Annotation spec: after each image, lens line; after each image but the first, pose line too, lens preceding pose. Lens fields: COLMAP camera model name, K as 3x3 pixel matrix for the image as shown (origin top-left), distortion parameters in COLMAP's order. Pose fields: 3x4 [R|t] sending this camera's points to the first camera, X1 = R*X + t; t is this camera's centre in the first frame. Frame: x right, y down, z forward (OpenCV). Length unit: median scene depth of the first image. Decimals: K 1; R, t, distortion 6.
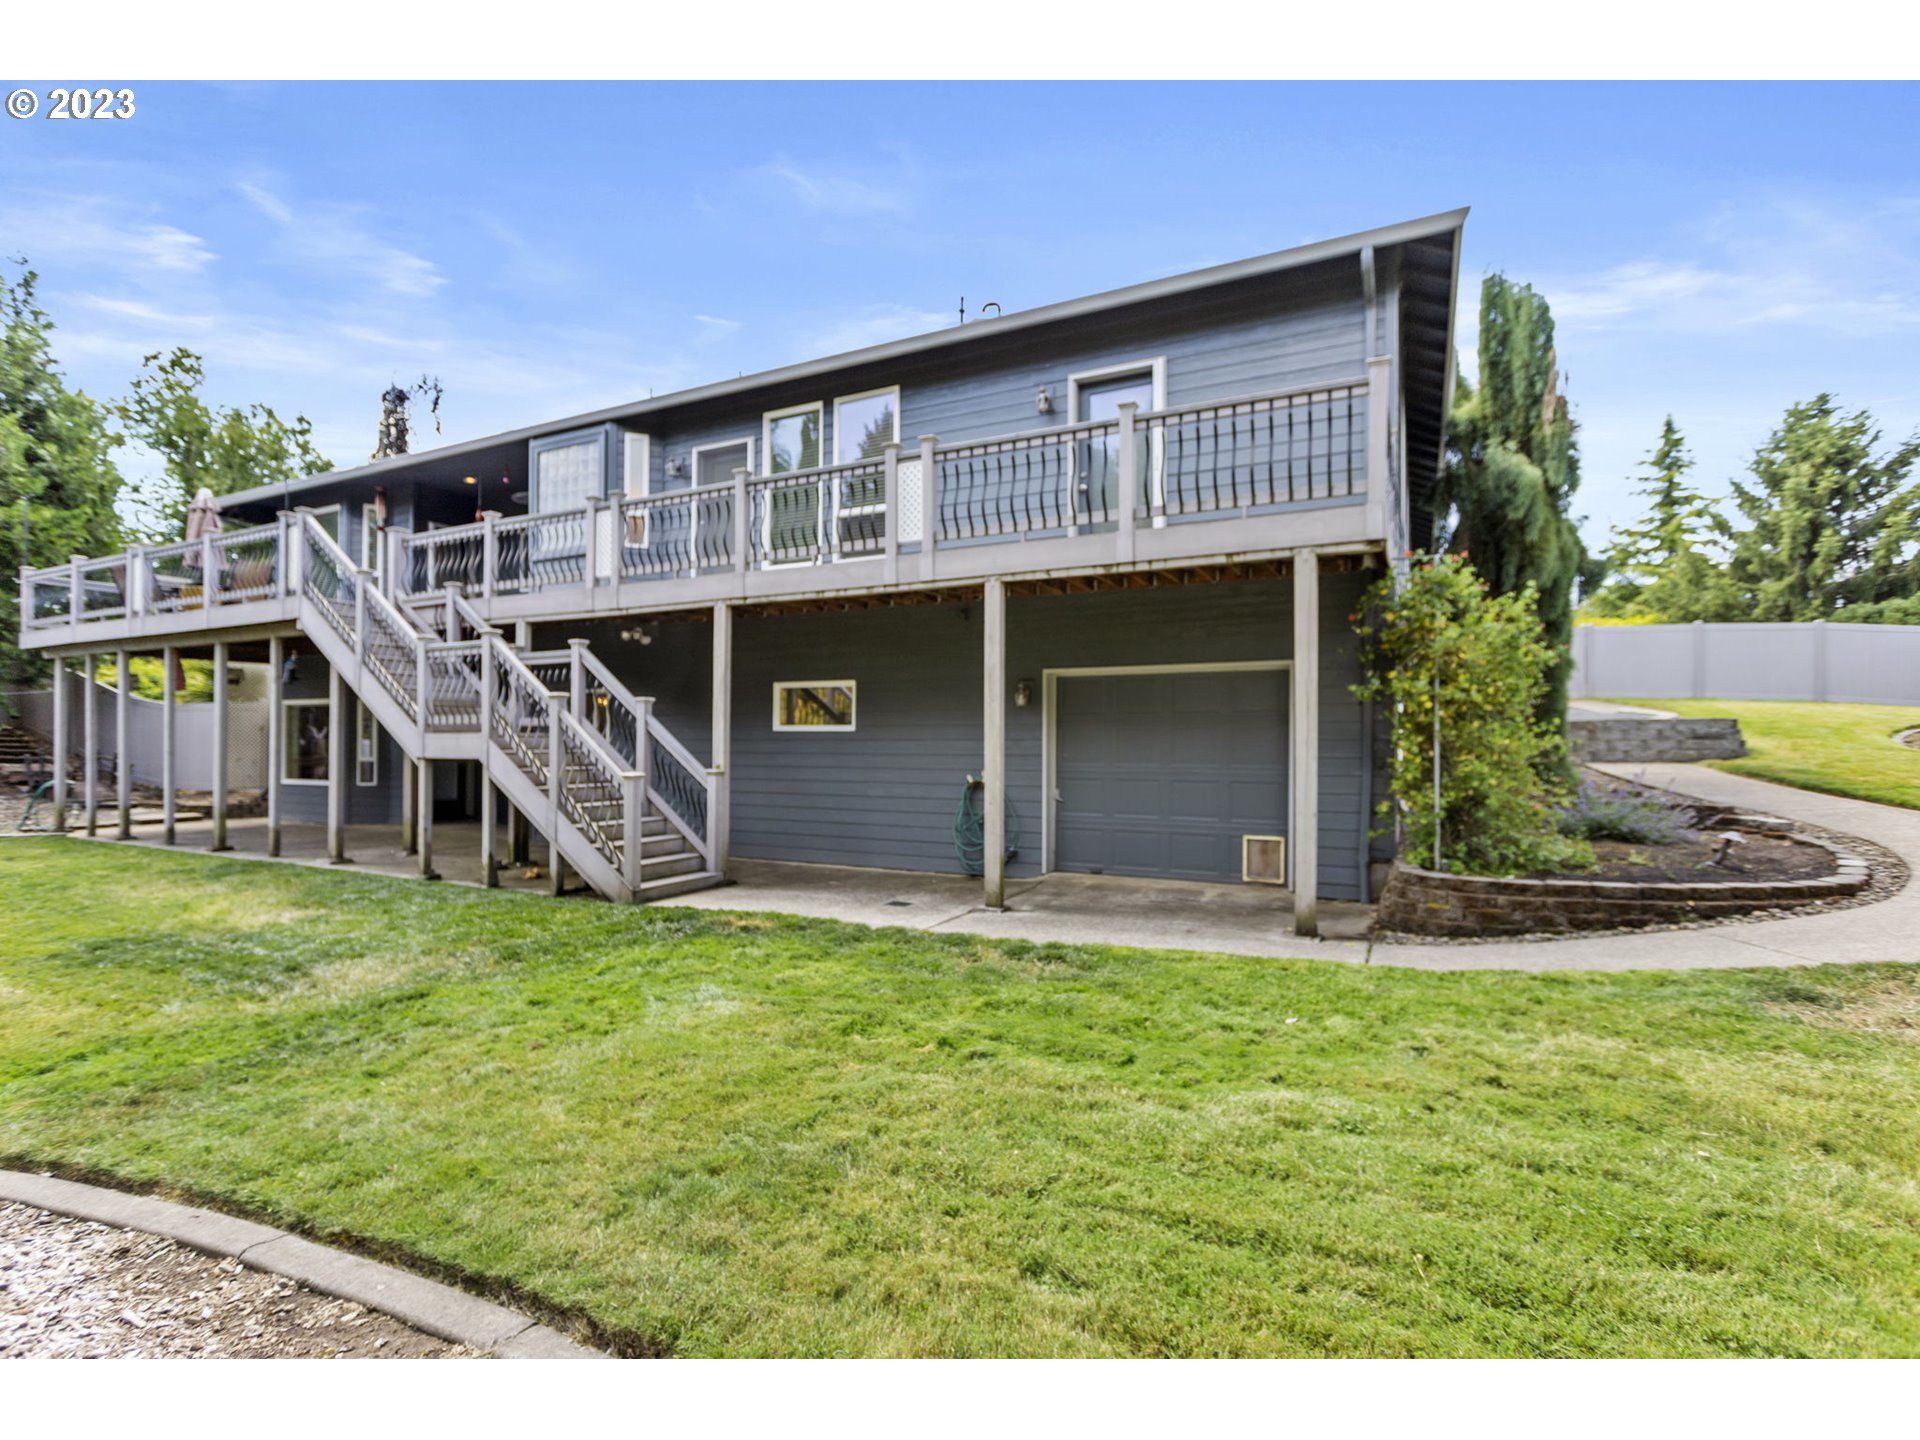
lens RADIAL K [[896.4, 0, 947.7], [0, 896.4, 714.7], [0, 0, 1]] dist [-0.000296, 0.000502]
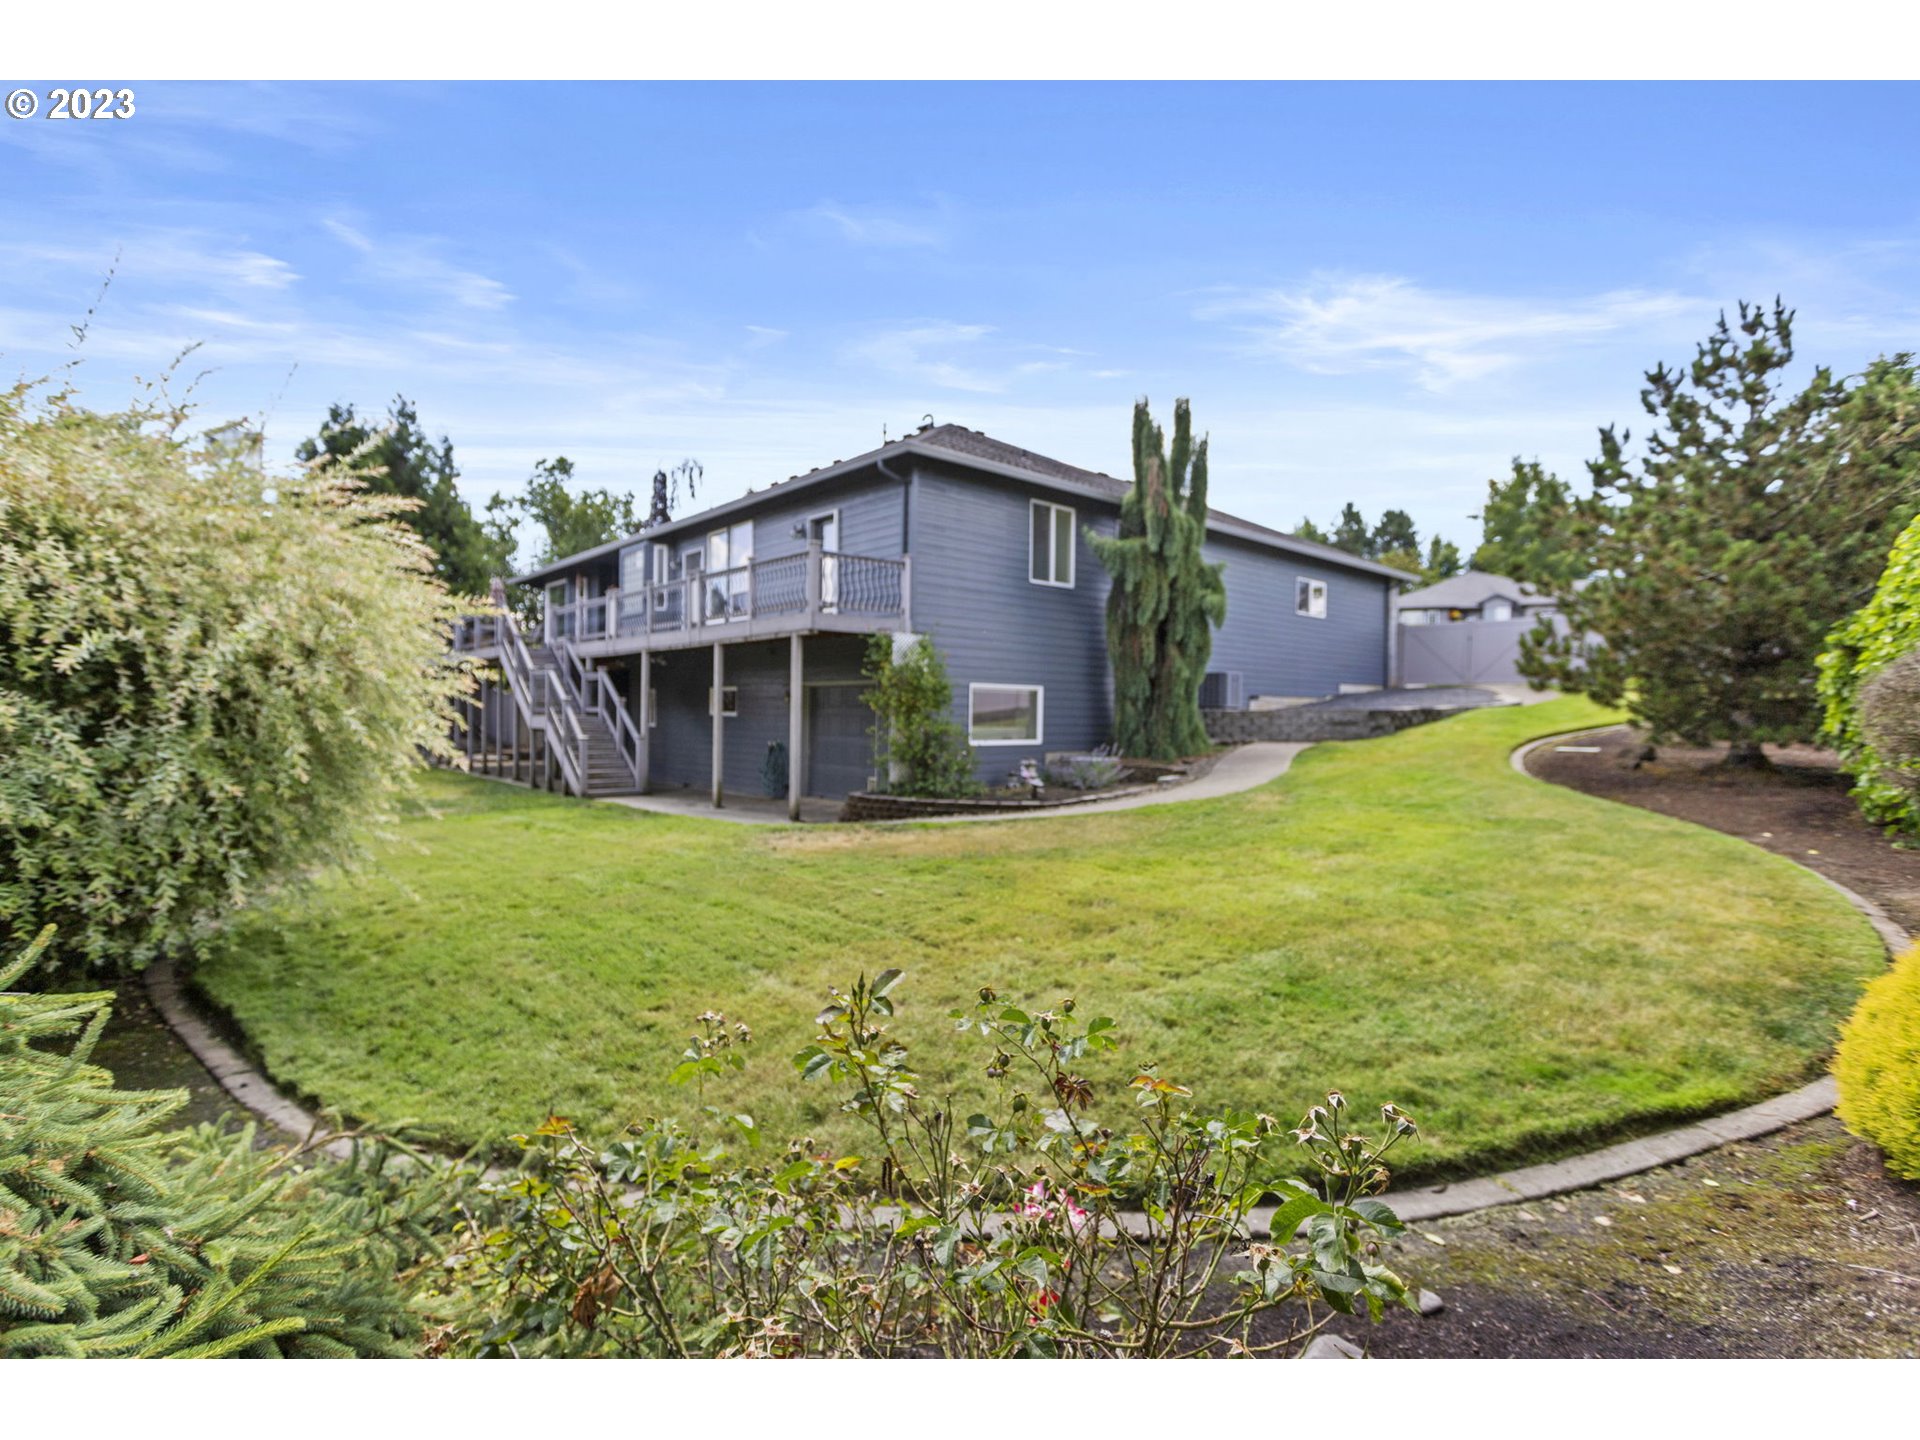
lens RADIAL K [[896.4, 0, 947.7], [0, 896.4, 714.7], [0, 0, 1]] dist [-0.000296, 0.000502]
pose [[0.930624, 0.030046, -0.364740, 0.639705], [-0.026987, 0.999545, 0.013484, -0.016941], [0.364979, -0.002705, 0.931012, -0.329290]]
